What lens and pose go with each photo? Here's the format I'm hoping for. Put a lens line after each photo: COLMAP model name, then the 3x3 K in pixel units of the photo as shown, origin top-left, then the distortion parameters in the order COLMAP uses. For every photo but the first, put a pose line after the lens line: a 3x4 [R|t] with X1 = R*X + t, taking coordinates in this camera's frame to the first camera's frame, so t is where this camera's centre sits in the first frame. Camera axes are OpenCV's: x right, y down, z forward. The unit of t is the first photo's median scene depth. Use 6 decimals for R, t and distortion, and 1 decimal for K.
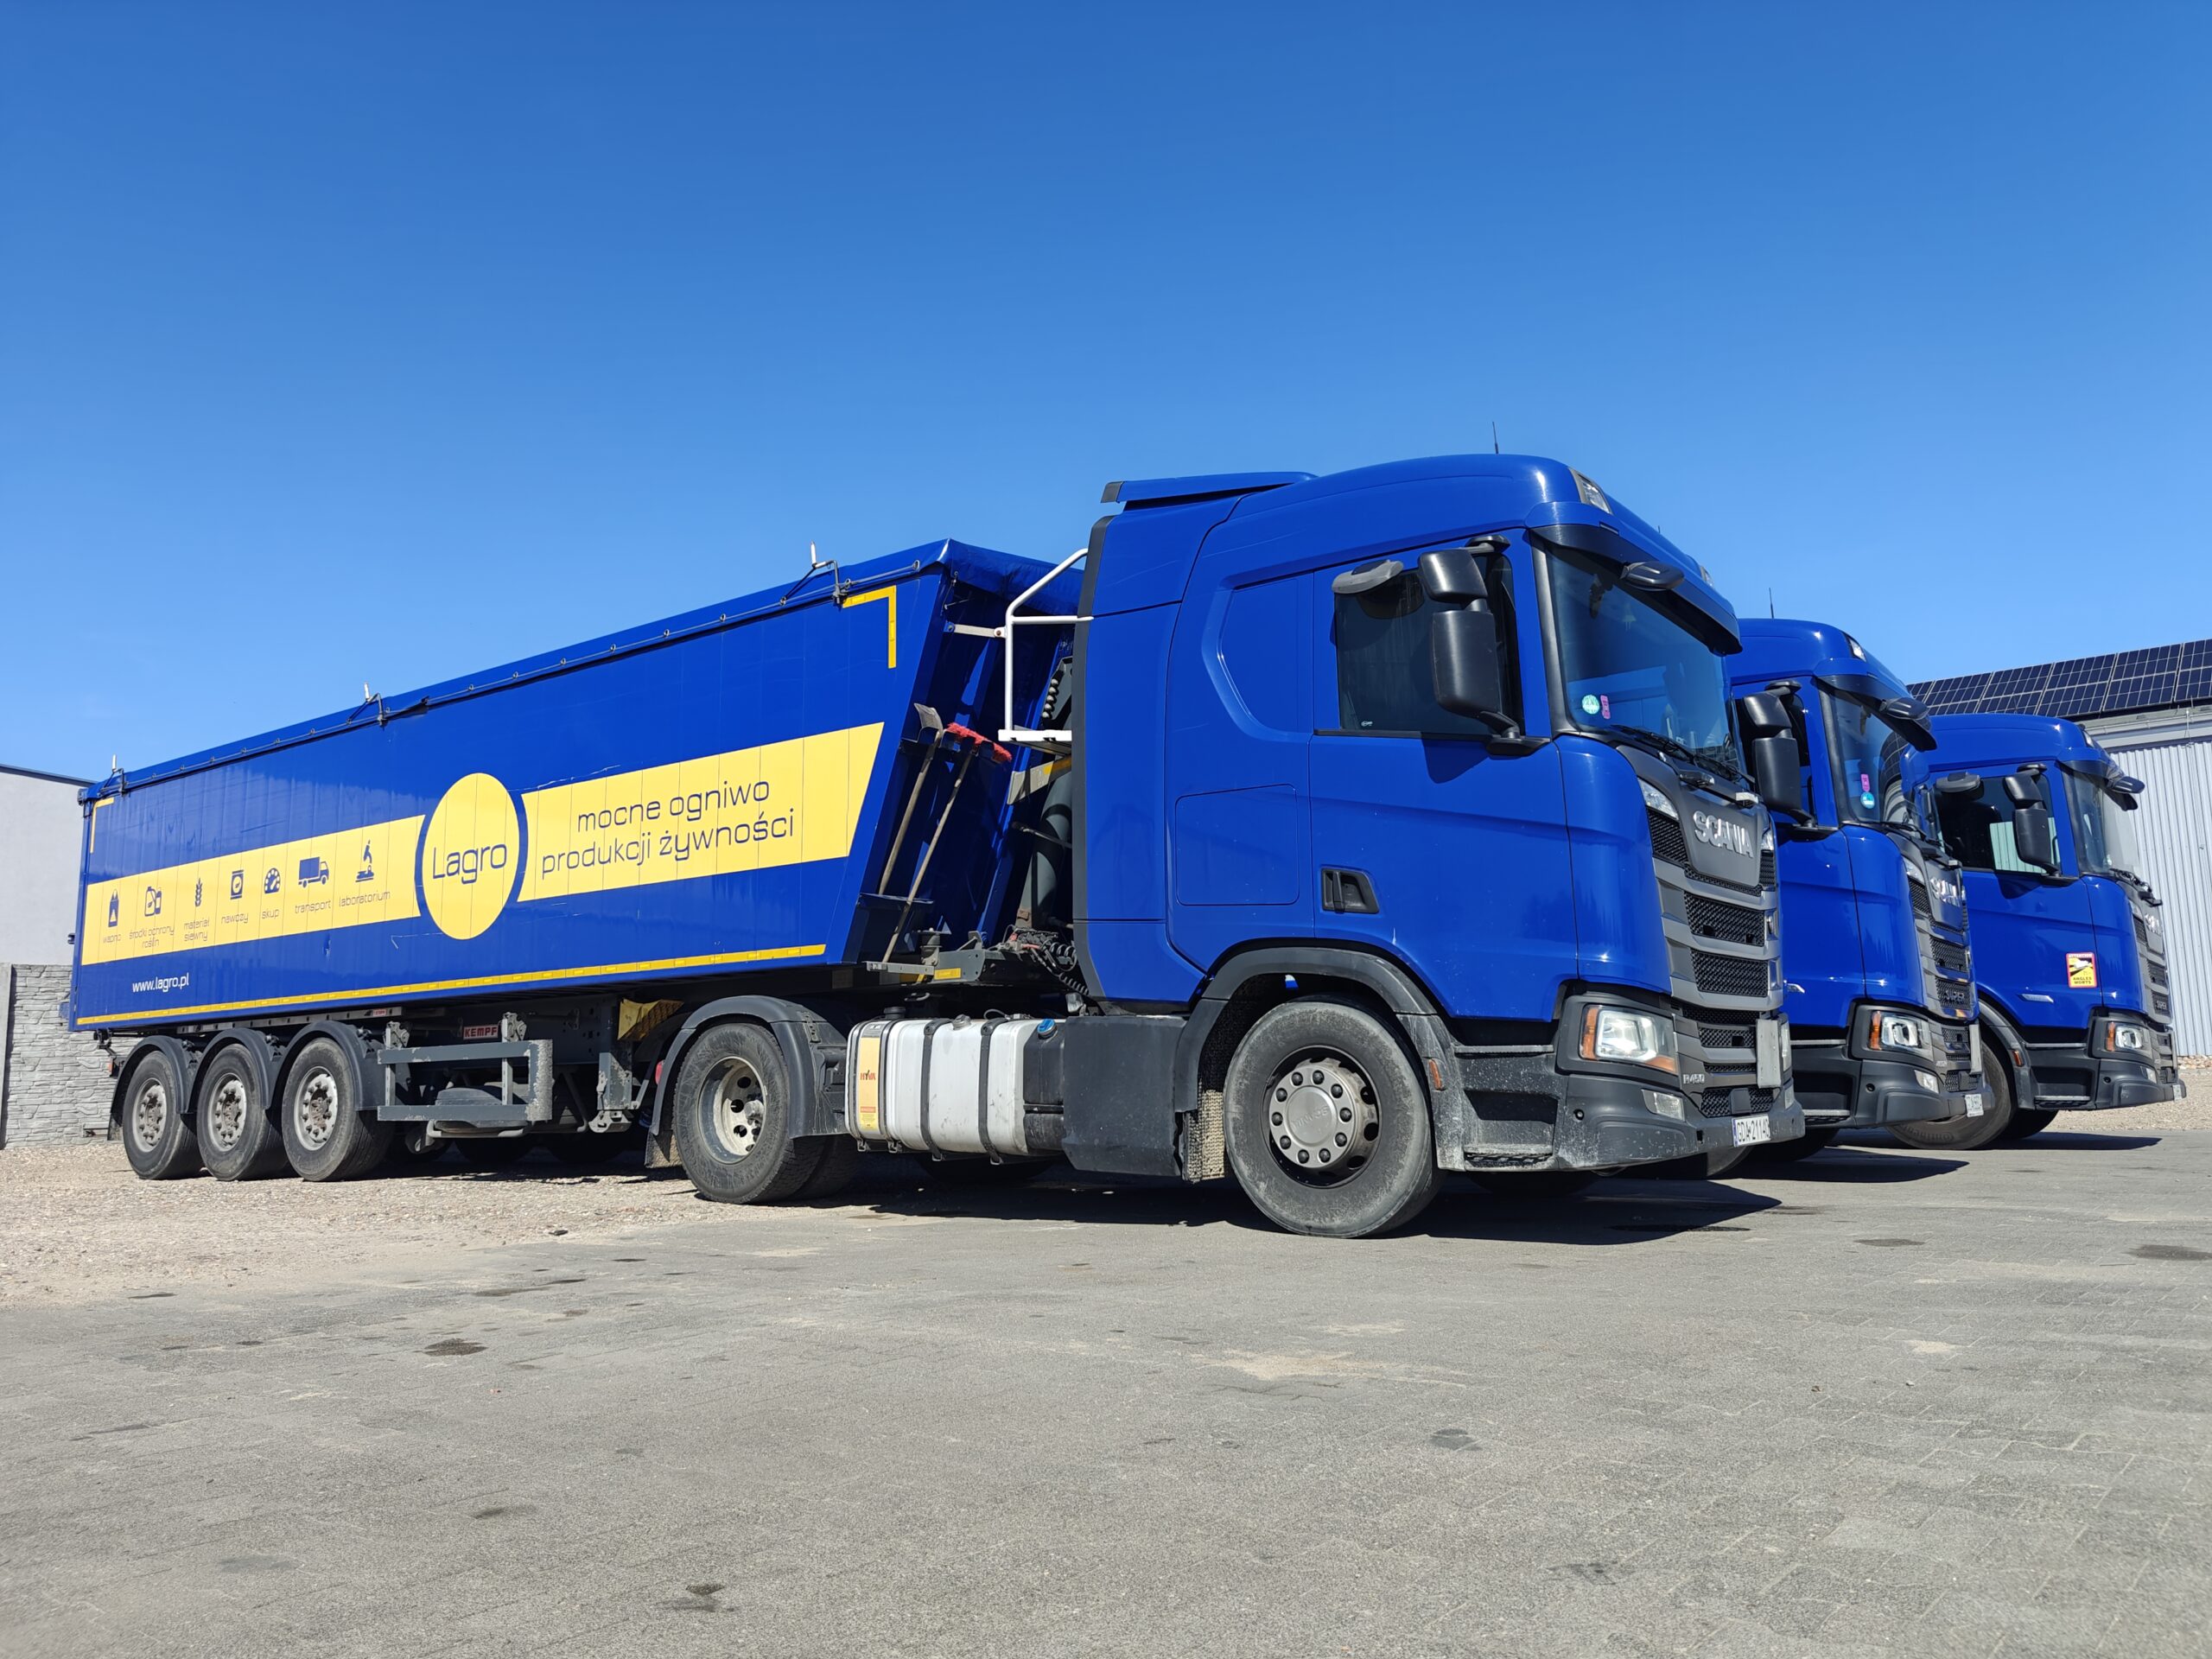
lens RADIAL K [[1599.6, 0, 1106.0], [0, 1599.6, 829.5], [0, 0, 1]] dist [0.000203, -0.000107]
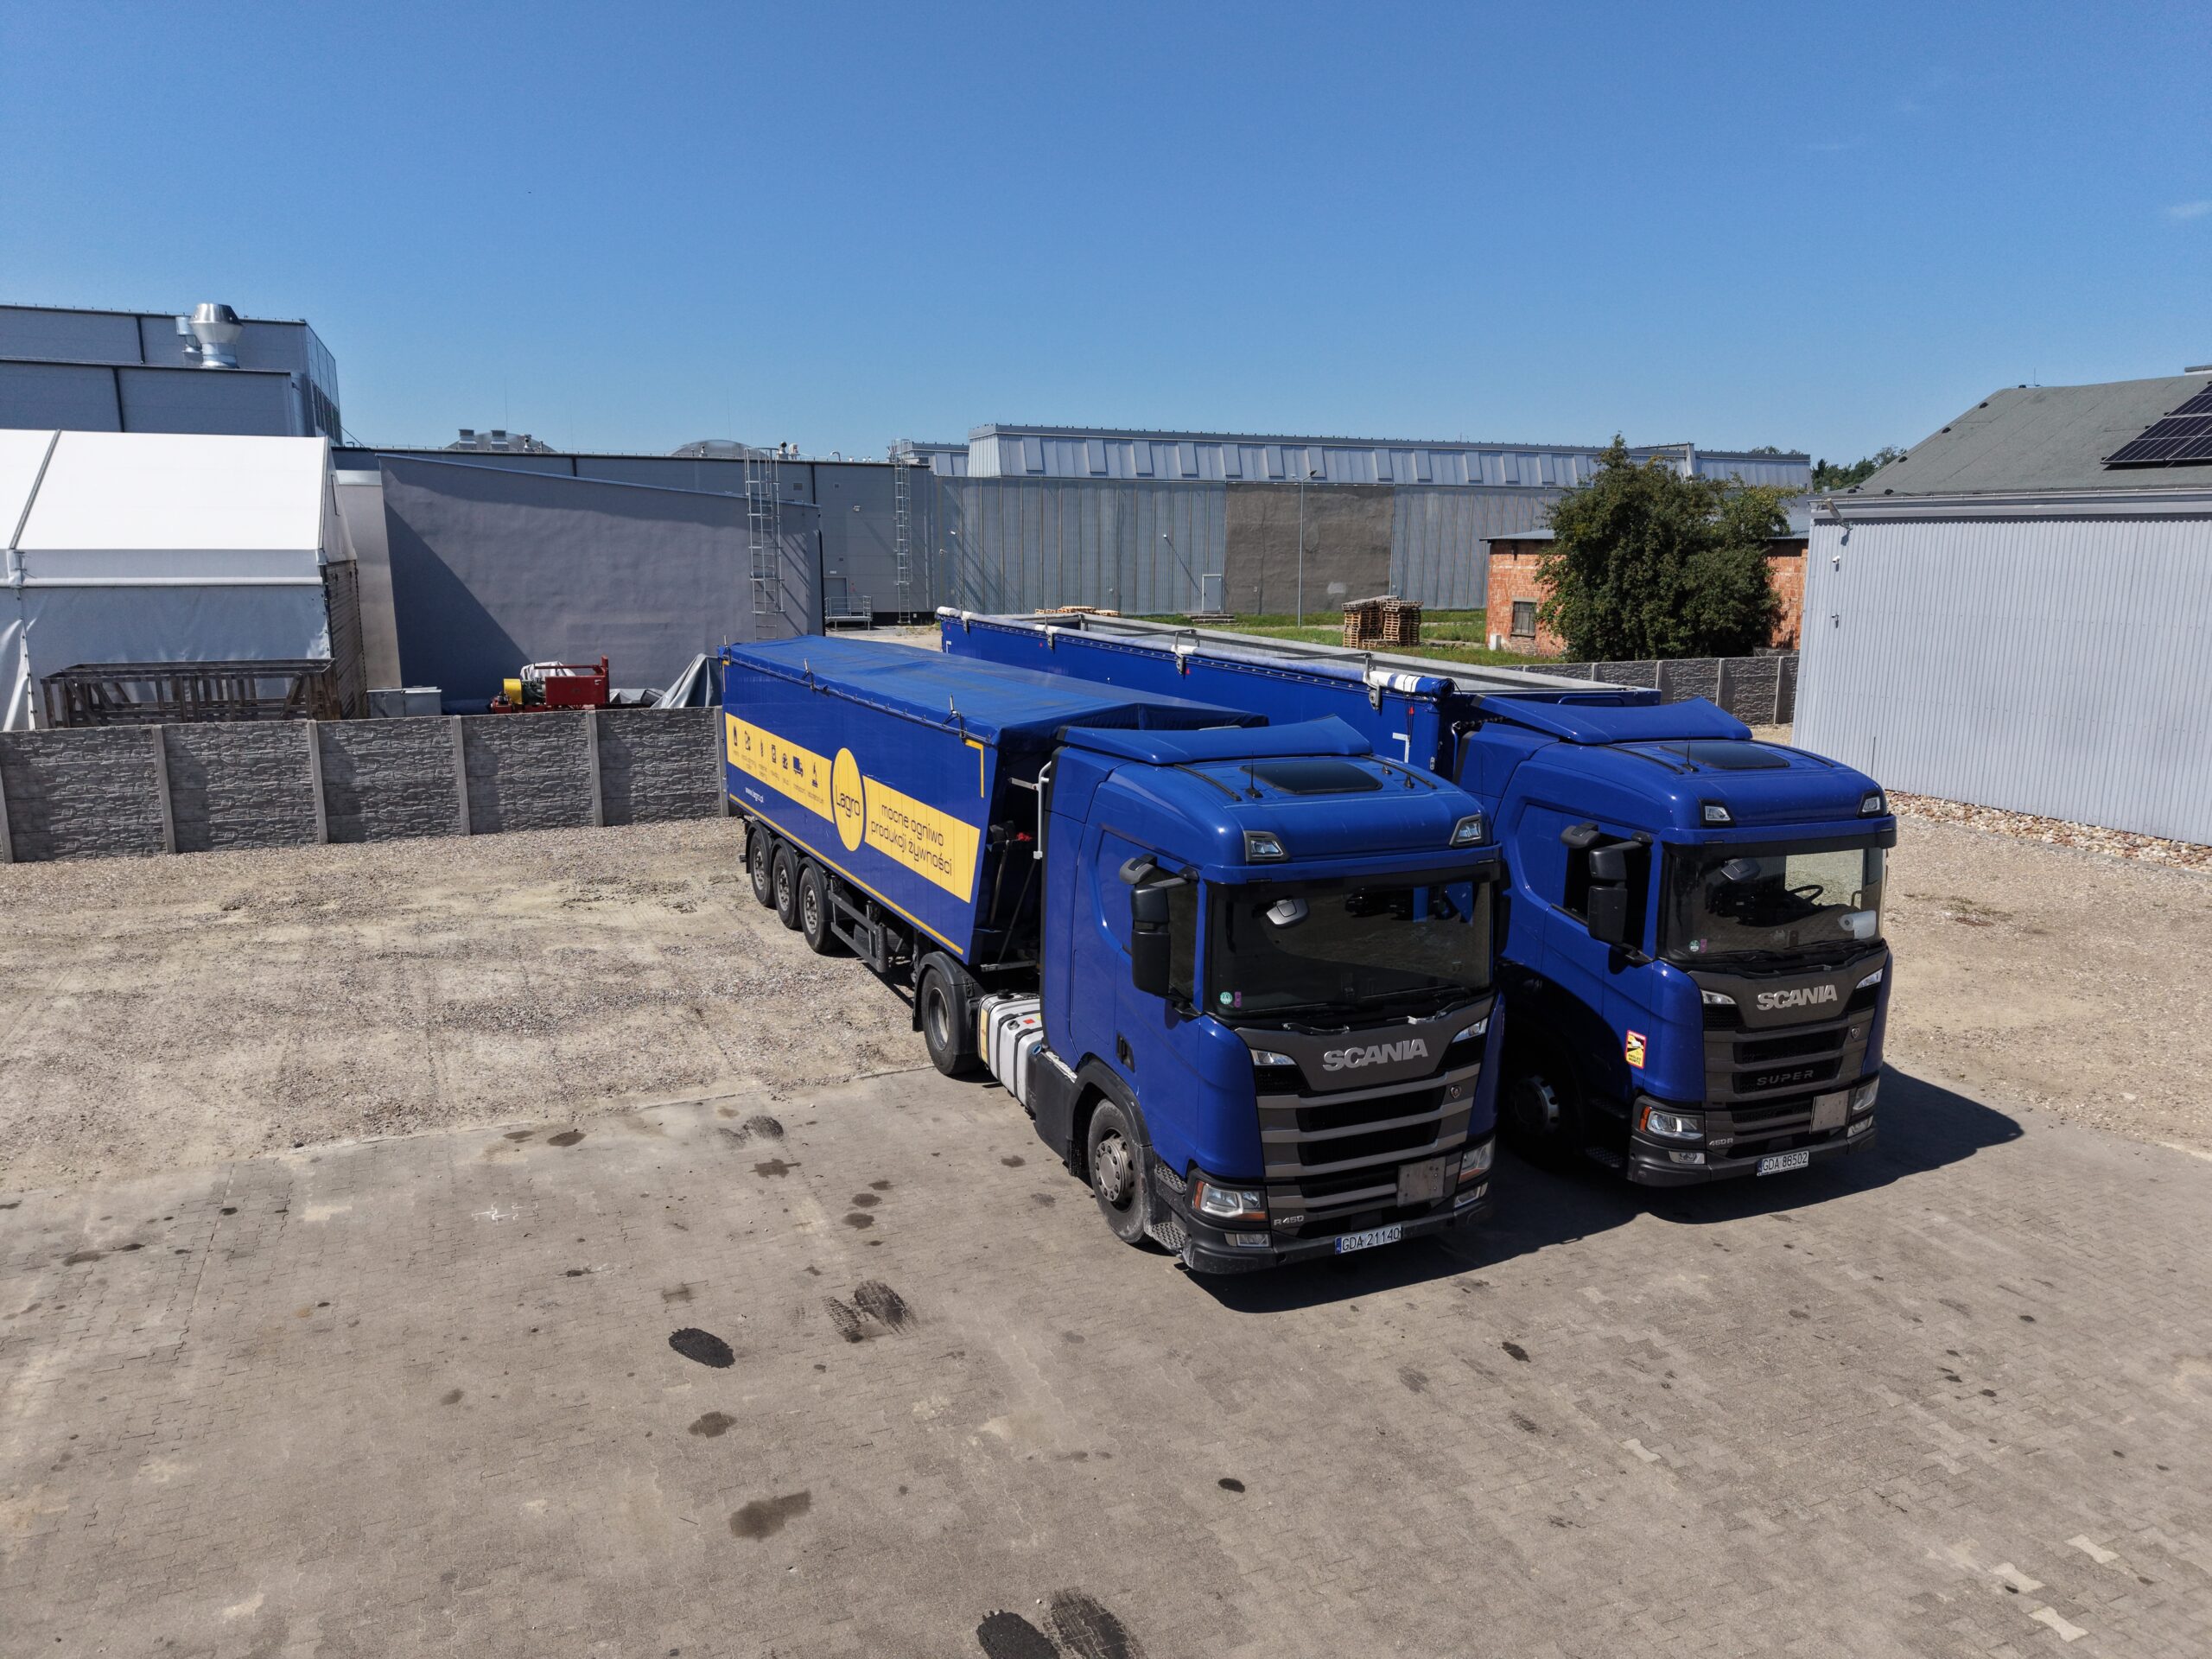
lens RADIAL K [[1485.3, 0, 1106.0], [0, 1485.3, 829.5], [0, 0, 1]] dist [-0.000132, -0.000021]
pose [[0.887126, 0.116871, -0.446484, 0.629274], [0.040493, 0.943967, 0.327546, -0.543697], [0.459747, -0.308654, 0.832686, -0.165514]]
